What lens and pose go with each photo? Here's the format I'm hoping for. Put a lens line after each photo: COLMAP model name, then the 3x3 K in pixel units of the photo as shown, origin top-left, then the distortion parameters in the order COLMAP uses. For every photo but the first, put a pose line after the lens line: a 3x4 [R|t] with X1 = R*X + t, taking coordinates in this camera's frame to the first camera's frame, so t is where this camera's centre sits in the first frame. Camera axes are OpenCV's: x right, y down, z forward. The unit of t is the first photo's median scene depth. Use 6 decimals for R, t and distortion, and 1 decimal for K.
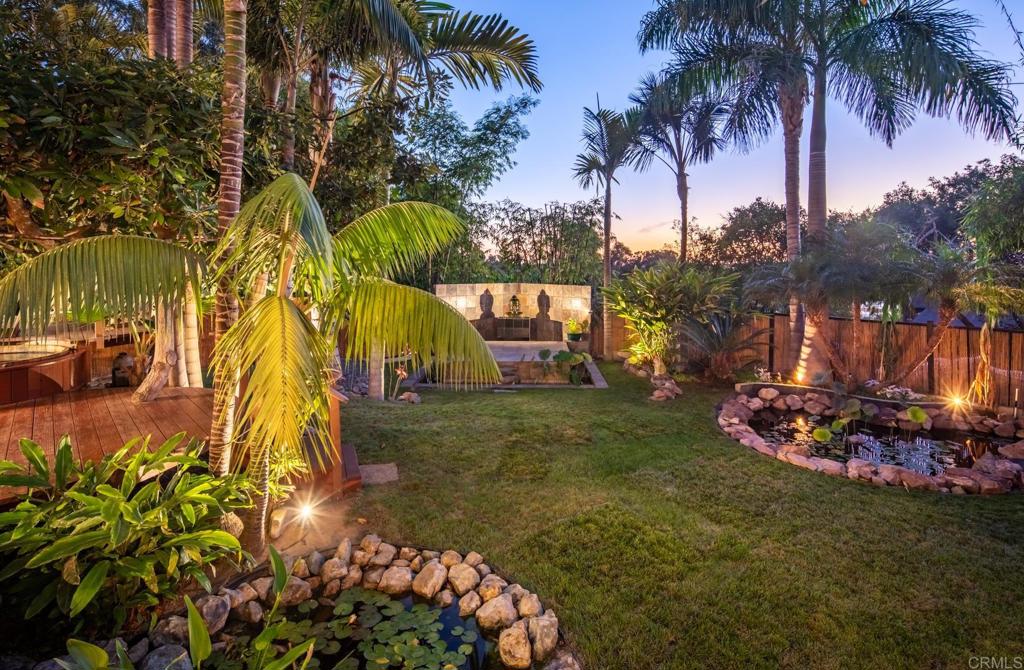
lens RADIAL K [[491.5, 0, 515.6], [0, 491.5, 259.9], [0, 0, 1]] dist [-0.001687, -0.000034]
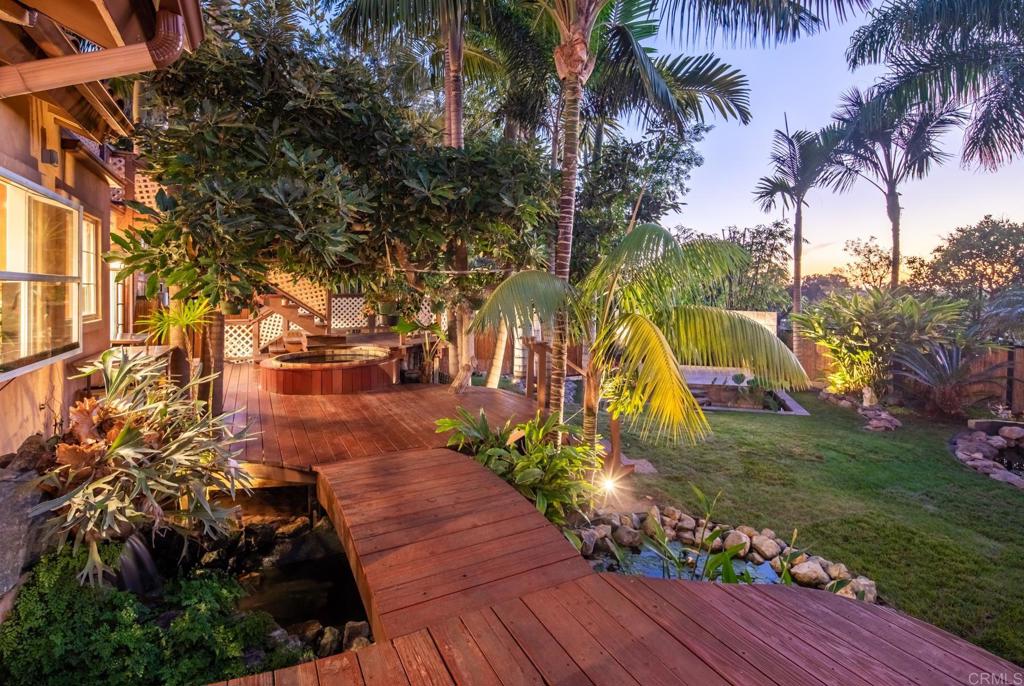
lens RADIAL K [[487.6, 0, 511.5], [0, 487.6, 293.3], [0, 0, 1]] dist [-0.012599, -0.000962]
pose [[0.959823, 0.002222, -0.280598, -0.097399], [0.002054, 0.999886, 0.014944, -0.000516], [0.280599, -0.014920, 0.959709, -0.083924]]
